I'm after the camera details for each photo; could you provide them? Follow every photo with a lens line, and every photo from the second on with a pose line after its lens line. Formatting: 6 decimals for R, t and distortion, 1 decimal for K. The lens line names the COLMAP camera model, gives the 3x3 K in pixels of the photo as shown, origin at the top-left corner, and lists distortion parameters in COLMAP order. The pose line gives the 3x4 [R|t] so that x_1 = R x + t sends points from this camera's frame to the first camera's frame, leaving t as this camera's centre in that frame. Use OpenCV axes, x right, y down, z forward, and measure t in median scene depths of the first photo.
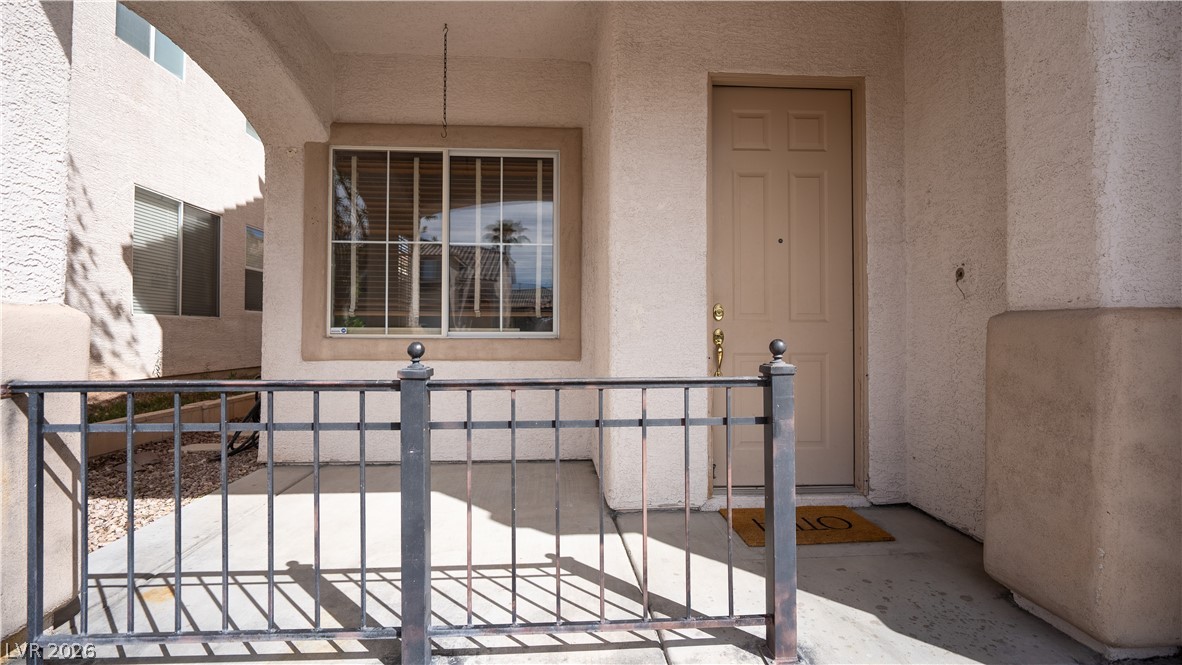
lens RADIAL K [[530.5, 0, 591.1], [0, 530.5, 329.4], [0, 0, 1]] dist [-0.010131, 0.002075]
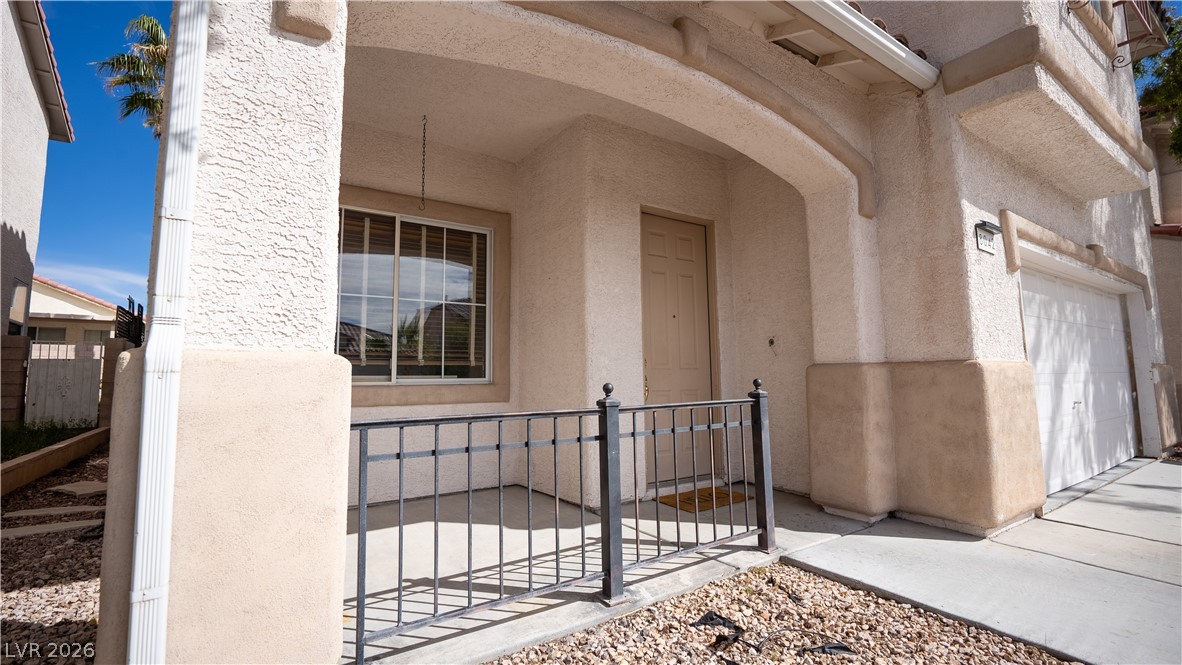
lens RADIAL K [[530.5, 0, 587.5], [0, 530.5, 331.1], [0, 0, 1]] dist [-0.010131, 0.002075]
pose [[0.854587, 0.034741, 0.518145, -0.678559], [0.009866, 0.996494, -0.083086, 0.000387], [-0.519214, 0.076116, 0.851248, -0.183721]]
